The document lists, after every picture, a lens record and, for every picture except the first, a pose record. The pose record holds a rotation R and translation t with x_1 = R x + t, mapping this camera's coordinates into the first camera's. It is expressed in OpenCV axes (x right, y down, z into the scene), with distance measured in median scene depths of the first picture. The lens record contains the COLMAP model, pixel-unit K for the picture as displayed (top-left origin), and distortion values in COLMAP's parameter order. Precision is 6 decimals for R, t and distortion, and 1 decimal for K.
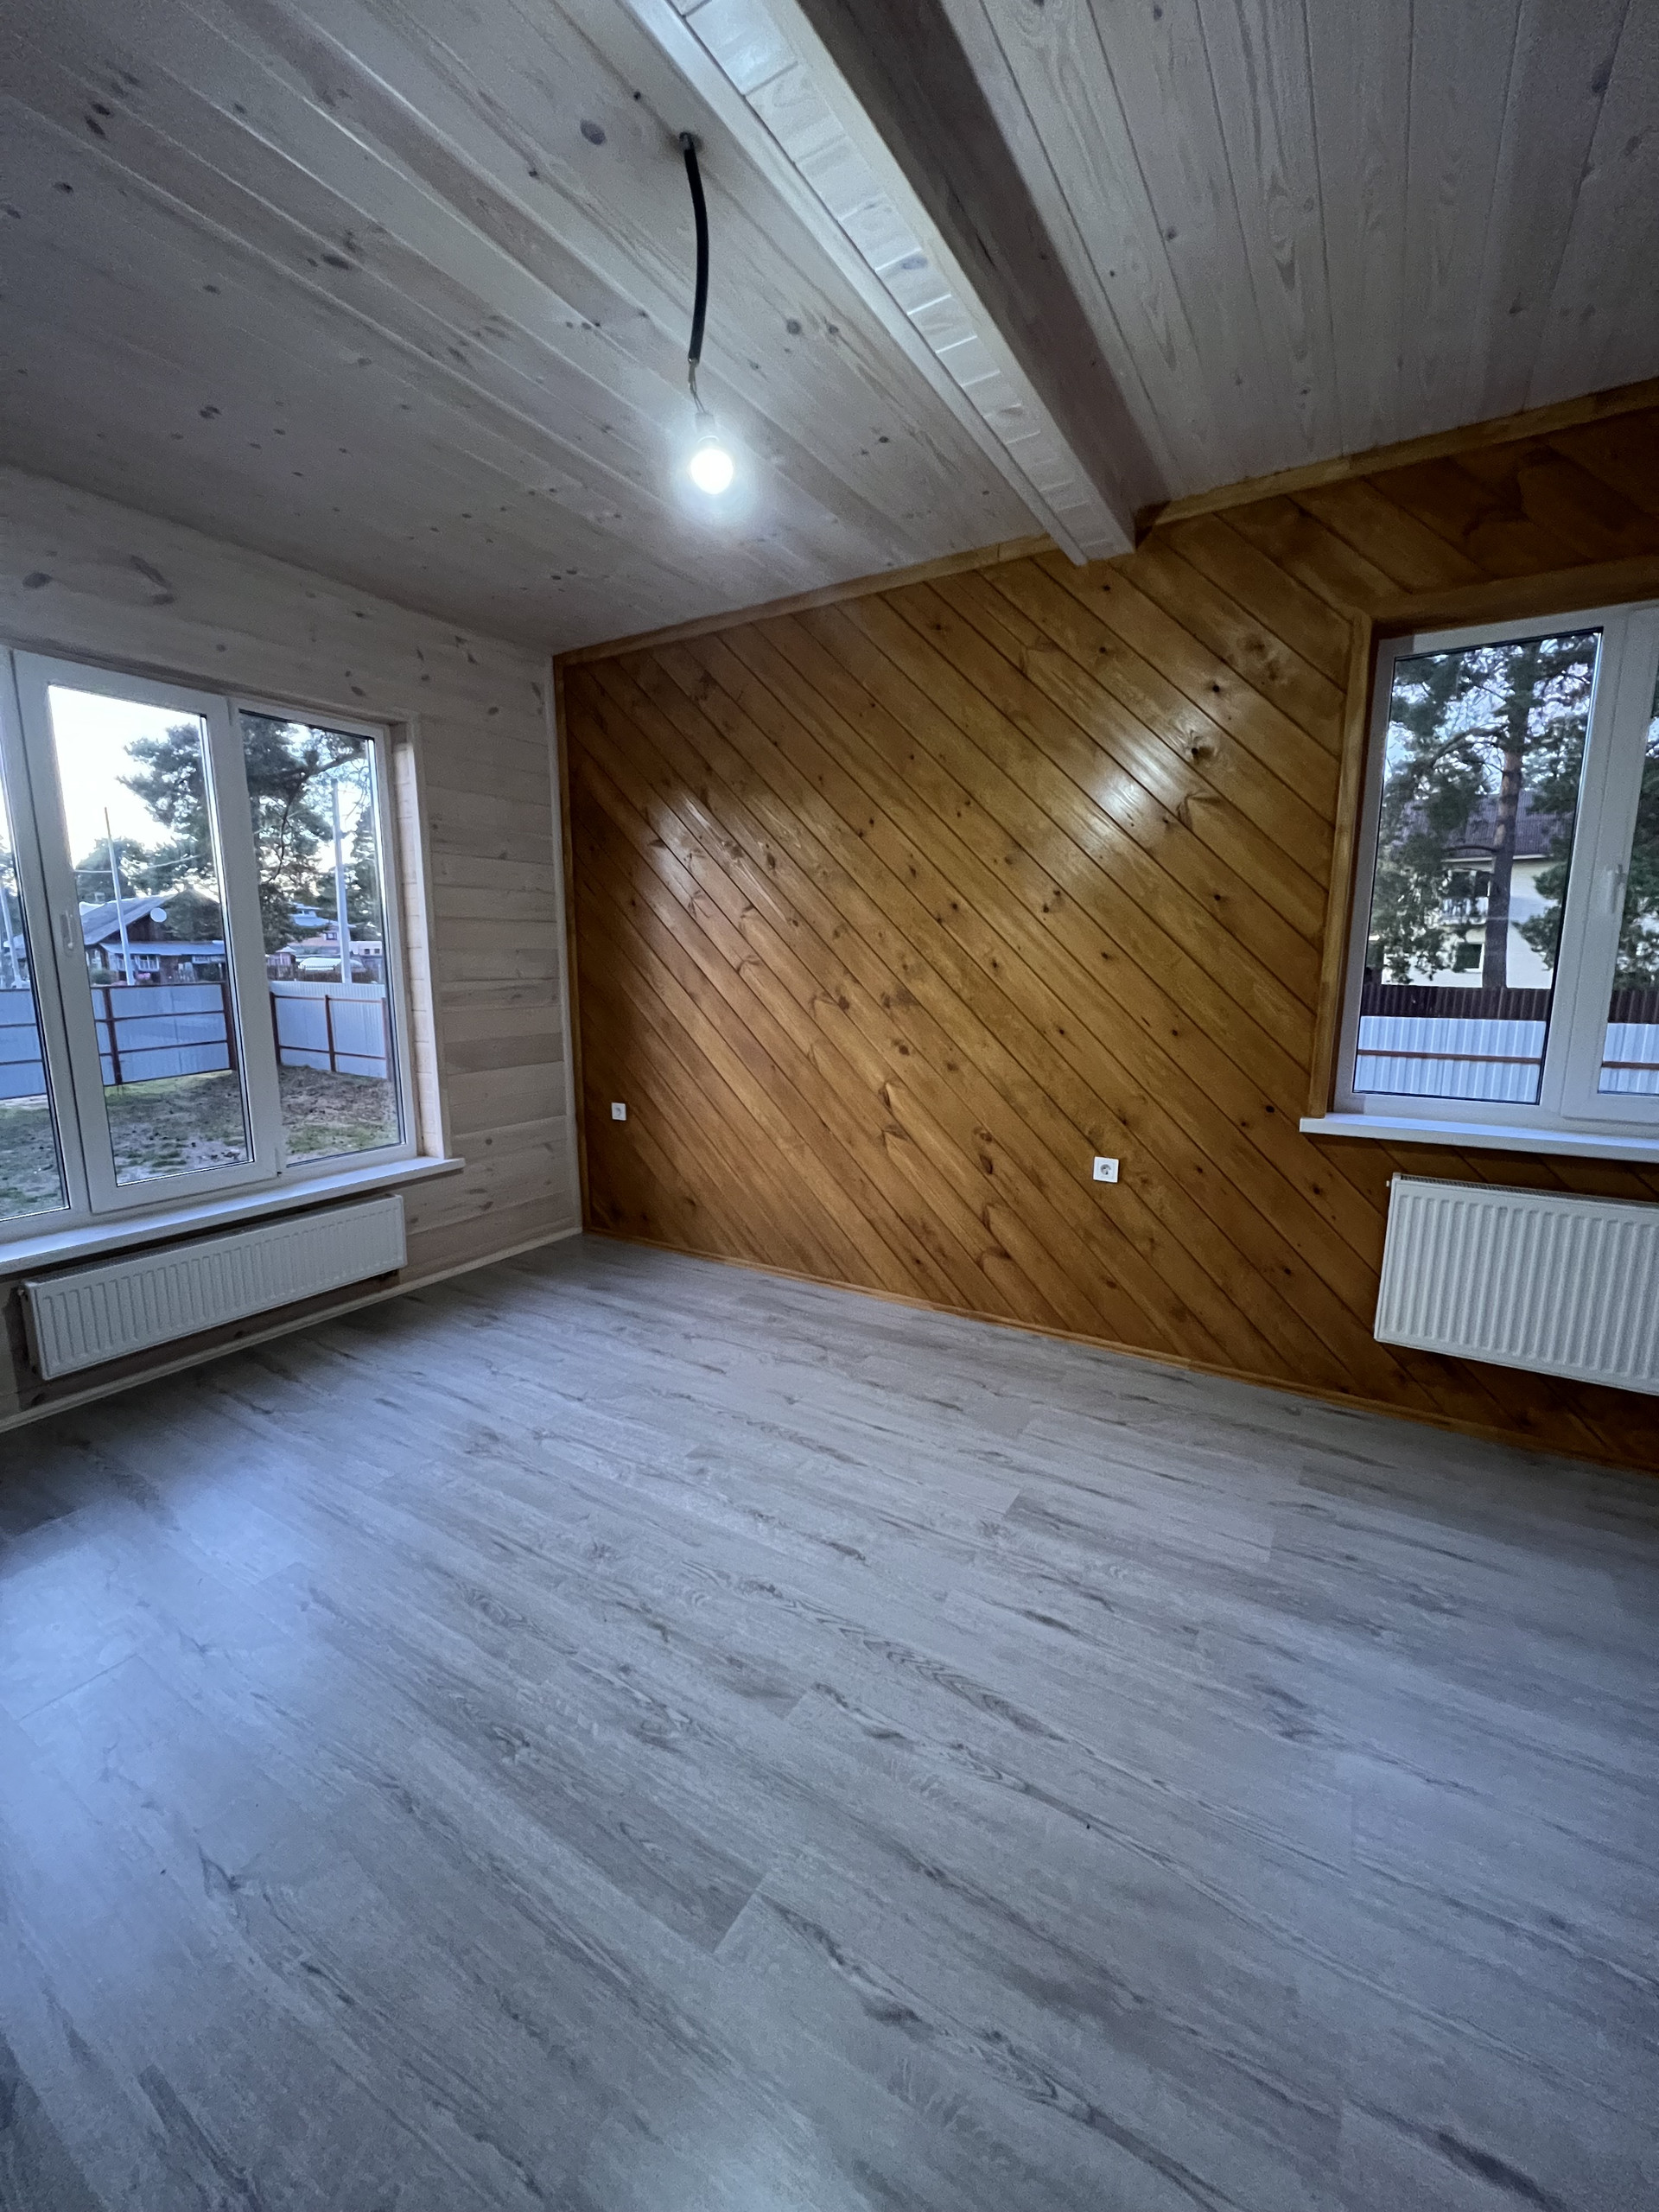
lens RADIAL K [[889.7, 0, 830.3], [0, 889.7, 1106.6], [0, 0, 1]] dist [-0.002039, -0.000014]
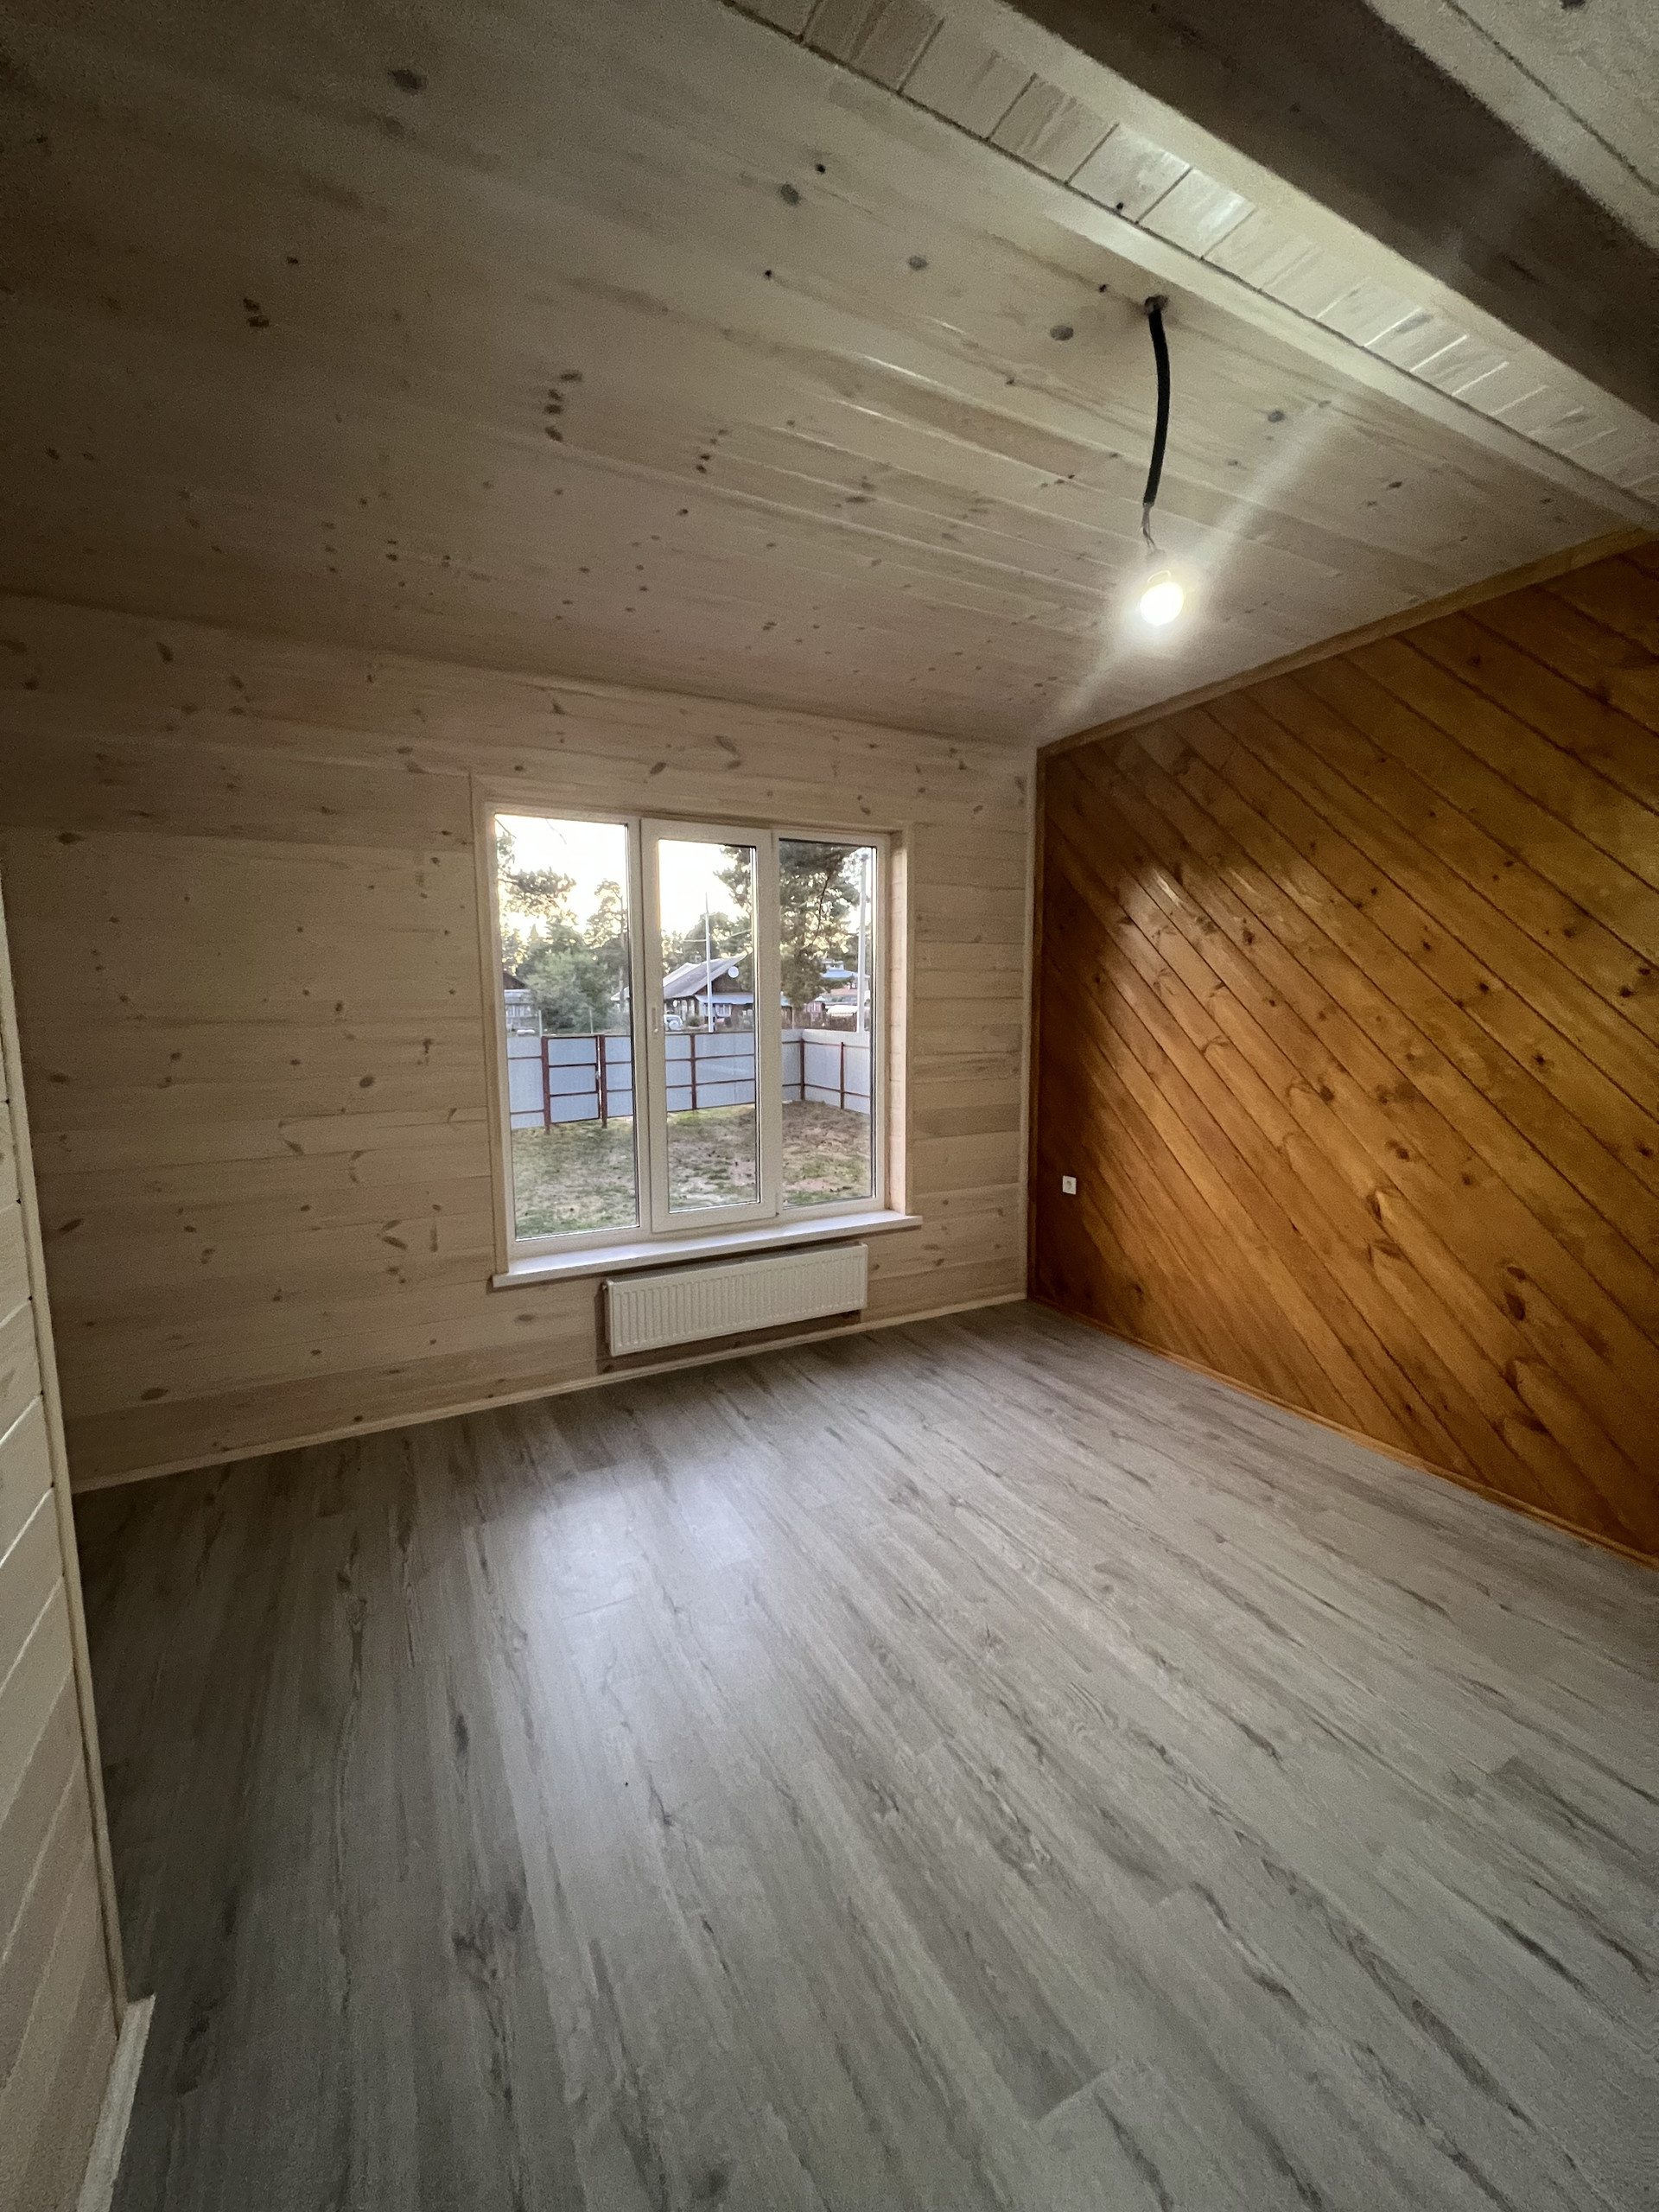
lens RADIAL K [[889.7, 0, 822.7], [0, 889.7, 1104.0], [0, 0, 1]] dist [-0.002039, -0.000014]
pose [[0.858009, 0.053362, -0.510855, 0.047677], [-0.080083, 0.996324, -0.030431, -0.050864], [0.507353, 0.067021, 0.859128, -0.013090]]
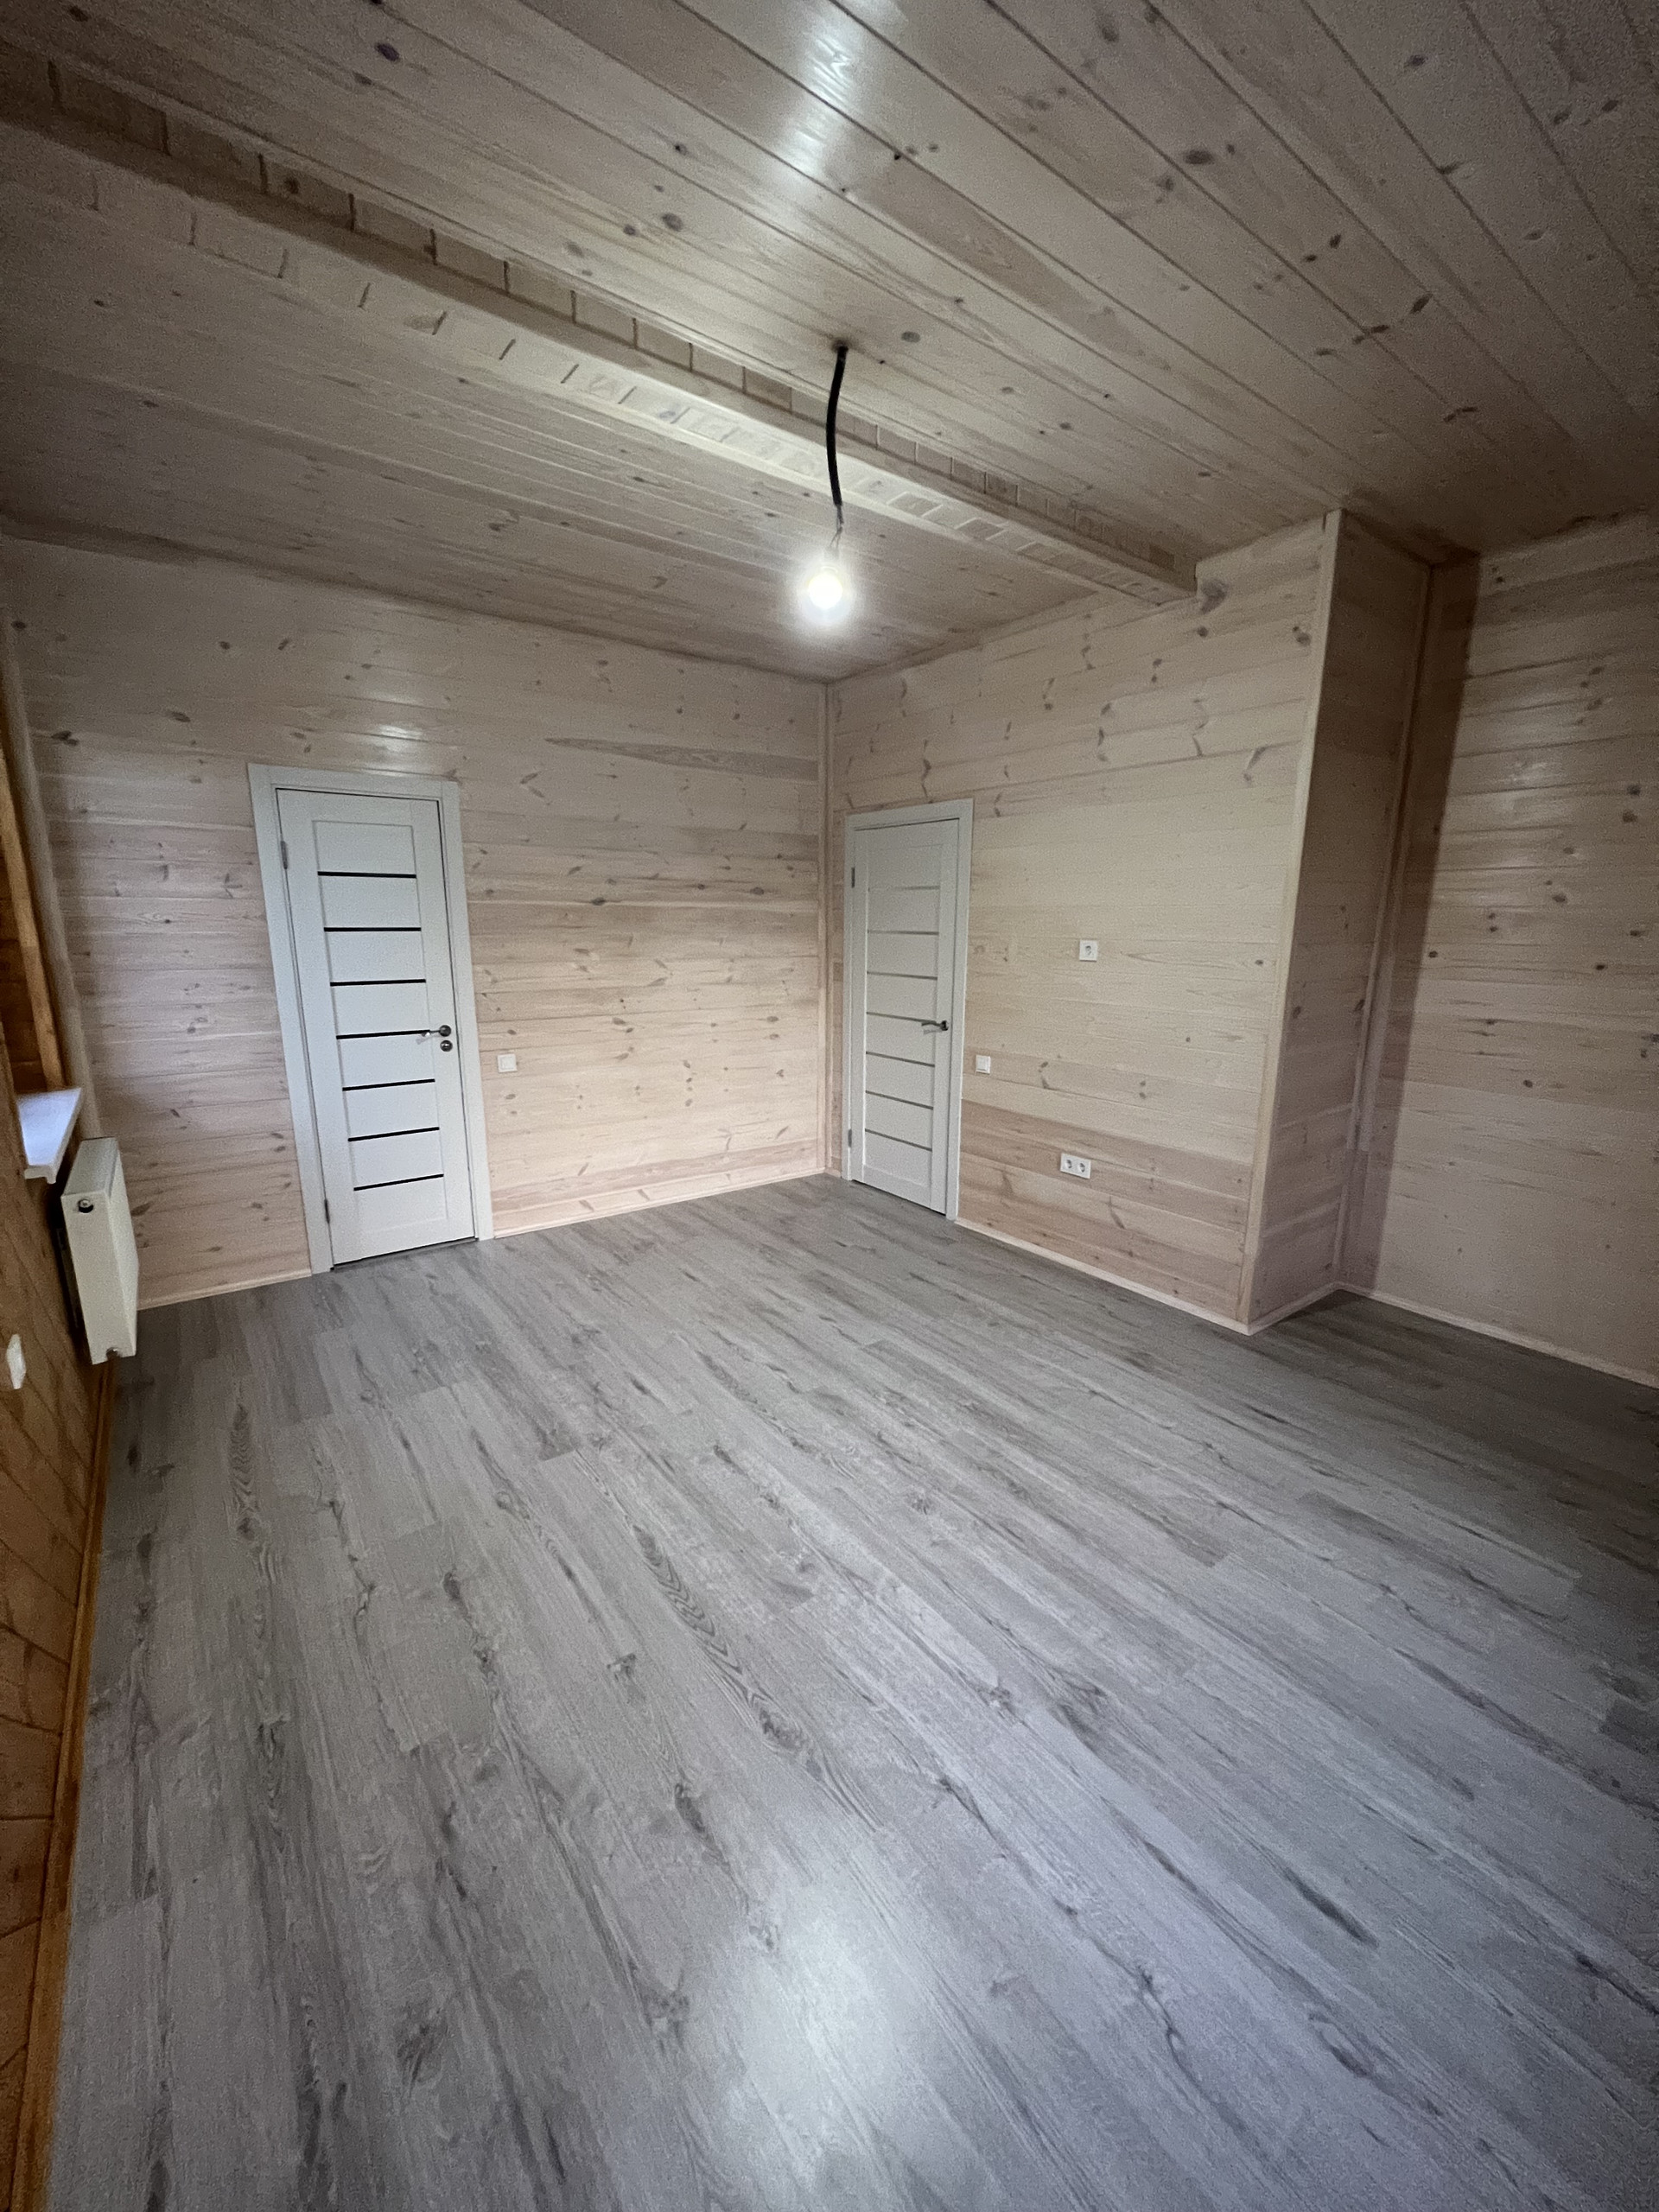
lens RADIAL K [[880.7, 0, 826.9], [0, 880.7, 1097.6], [0, 0, 1]] dist [-0.001100, 0.000595]
pose [[-0.929892, -0.079098, 0.359227, -0.379796], [0.055197, 0.935542, 0.348877, -0.272677], [-0.363667, 0.344246, -0.865587, 1.371336]]
